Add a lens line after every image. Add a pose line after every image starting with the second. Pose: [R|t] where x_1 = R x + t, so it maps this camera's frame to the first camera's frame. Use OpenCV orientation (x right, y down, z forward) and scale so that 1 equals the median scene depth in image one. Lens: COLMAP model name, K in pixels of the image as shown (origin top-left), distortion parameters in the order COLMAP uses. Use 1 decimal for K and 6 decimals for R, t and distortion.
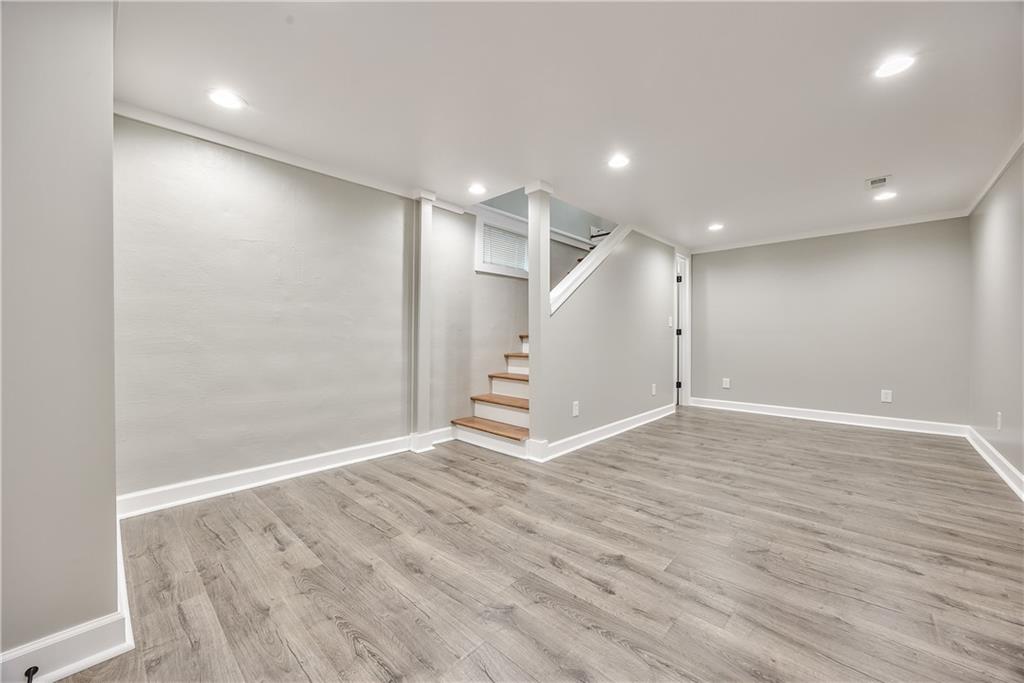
lens RADIAL K [[390.8, 0, 516.3], [0, 390.8, 336.3], [0, 0, 1]] dist [-0.006105, -0.000022]
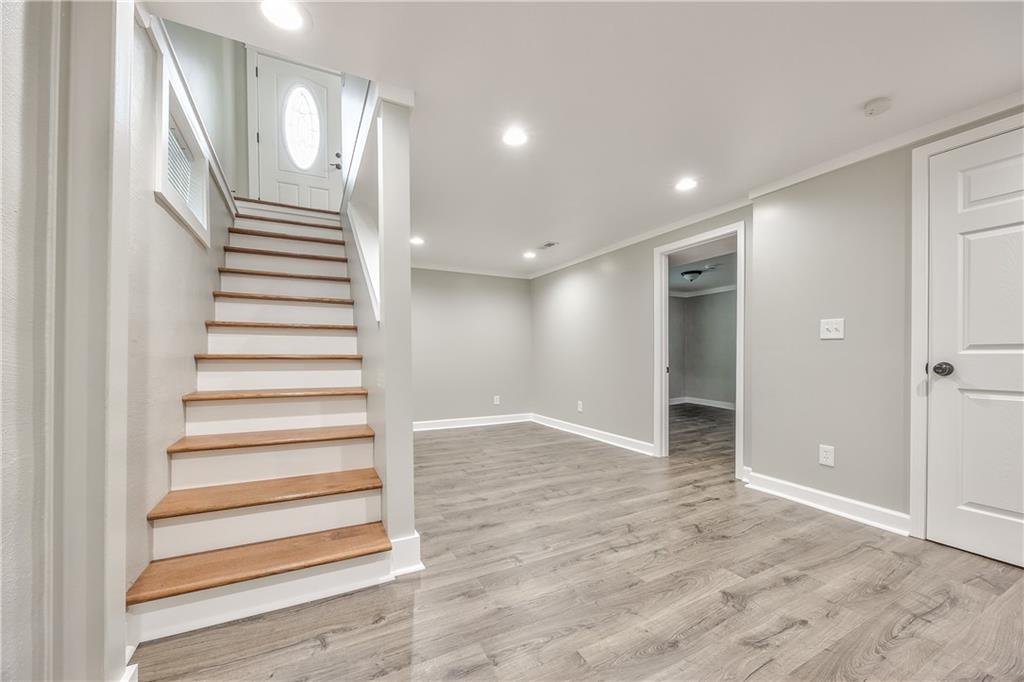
lens RADIAL K [[390.8, 0, 538.9], [0, 390.8, 356.3], [0, 0, 1]] dist [-0.006105, -0.000022]
pose [[0.344975, -0.003244, 0.938606, -0.507890], [0.006431, 0.999979, 0.001092, 0.001464], [-0.938590, 0.005659, 0.344988, 0.745436]]
